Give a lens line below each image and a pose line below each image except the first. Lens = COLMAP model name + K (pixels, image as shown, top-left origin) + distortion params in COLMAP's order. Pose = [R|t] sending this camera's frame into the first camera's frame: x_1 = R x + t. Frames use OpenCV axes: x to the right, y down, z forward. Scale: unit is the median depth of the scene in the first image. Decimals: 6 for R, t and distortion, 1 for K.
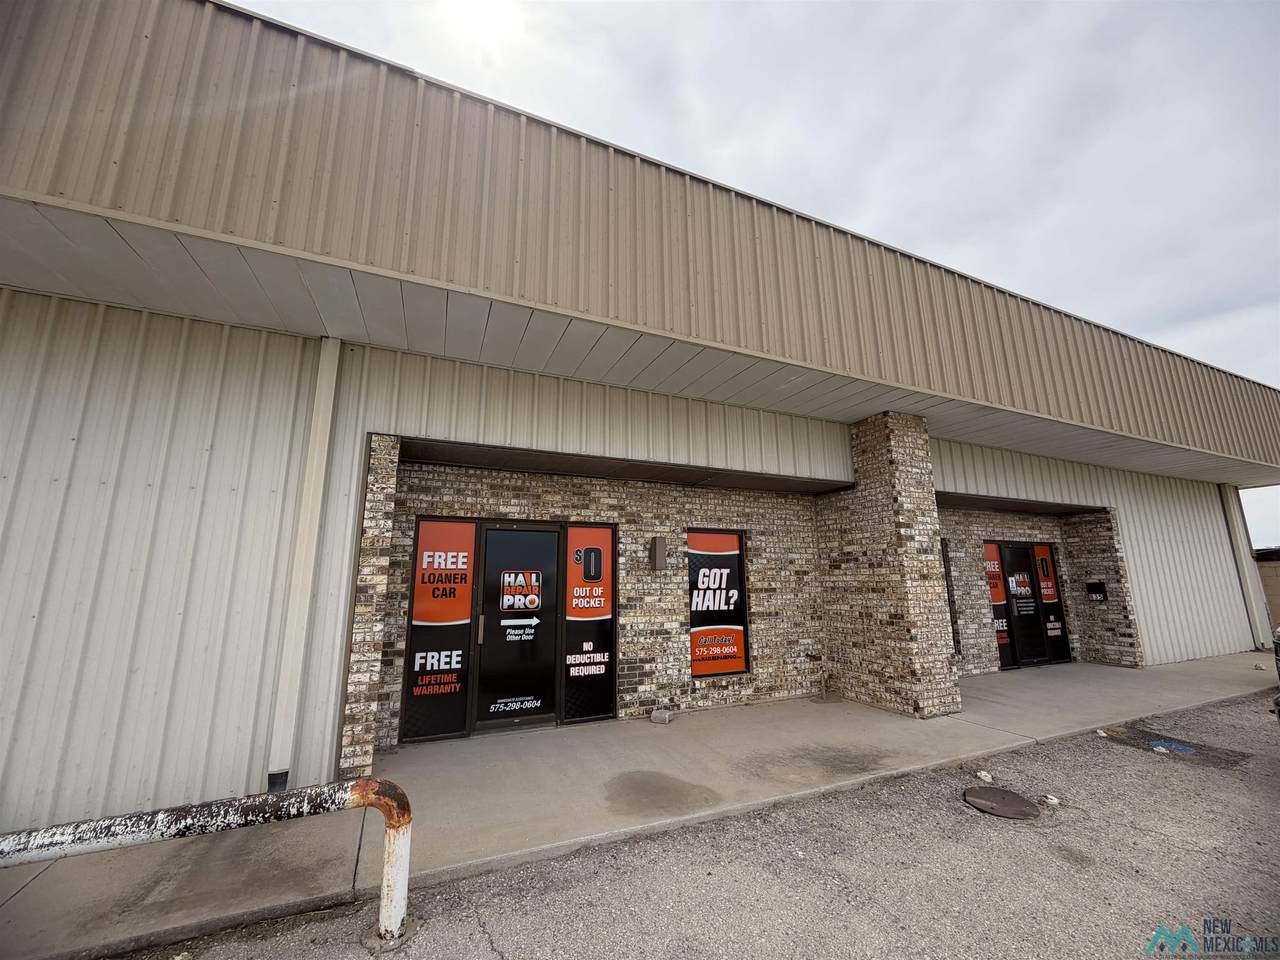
lens RADIAL K [[510.5, 0, 640.0], [0, 510.5, 480.0], [0, 0, 1]] dist [0.000270, -0.000066]
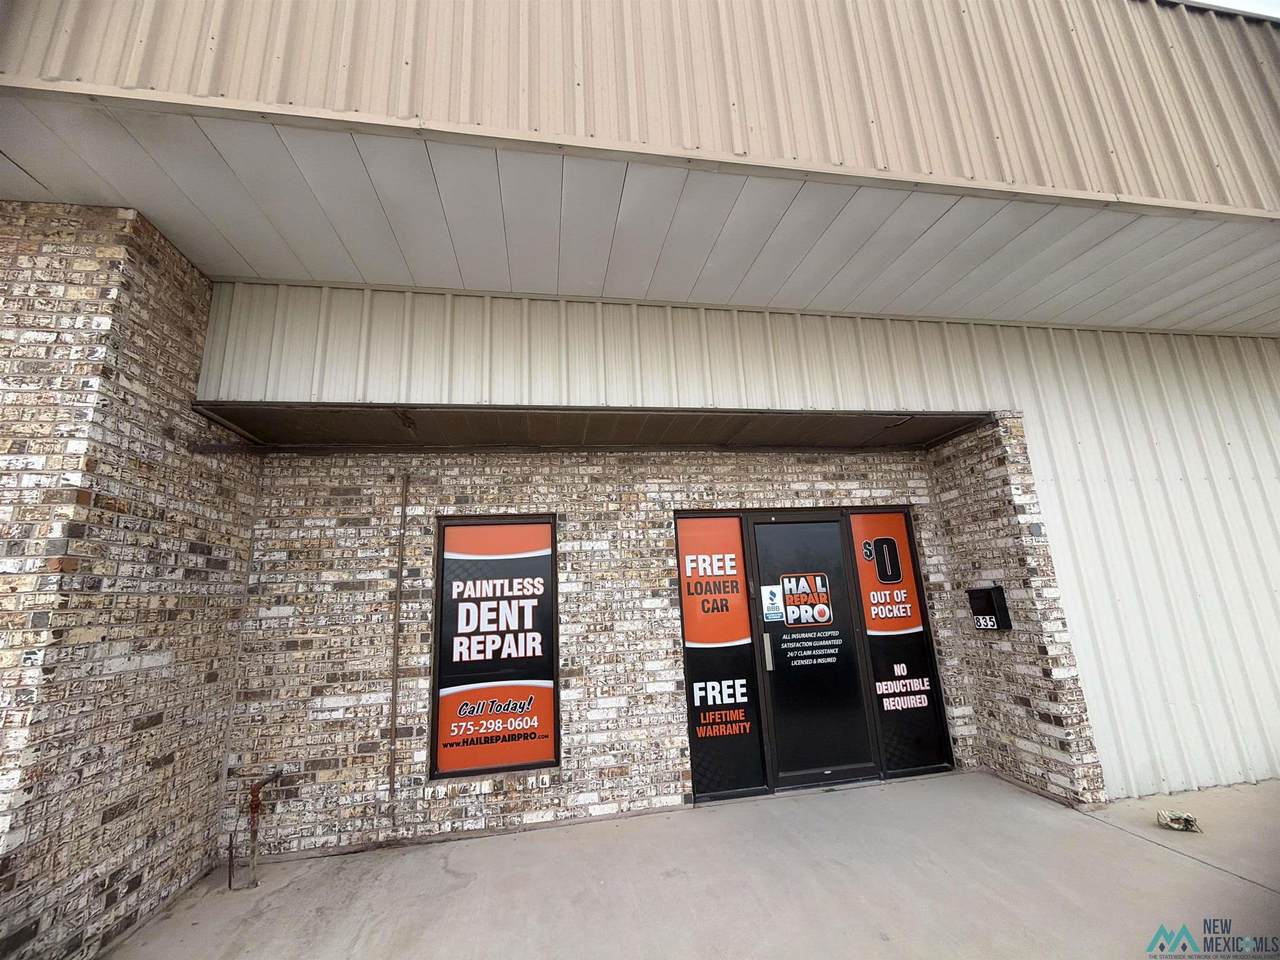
lens RADIAL K [[510.5, 0, 640.0], [0, 510.5, 480.0], [0, 0, 1]] dist [0.000270, -0.000066]
pose [[0.965432, -0.096983, -0.241942, 1.054249], [0.092248, 0.995258, -0.030850, 0.140273], [0.243787, 0.007465, 0.969800, 0.742771]]
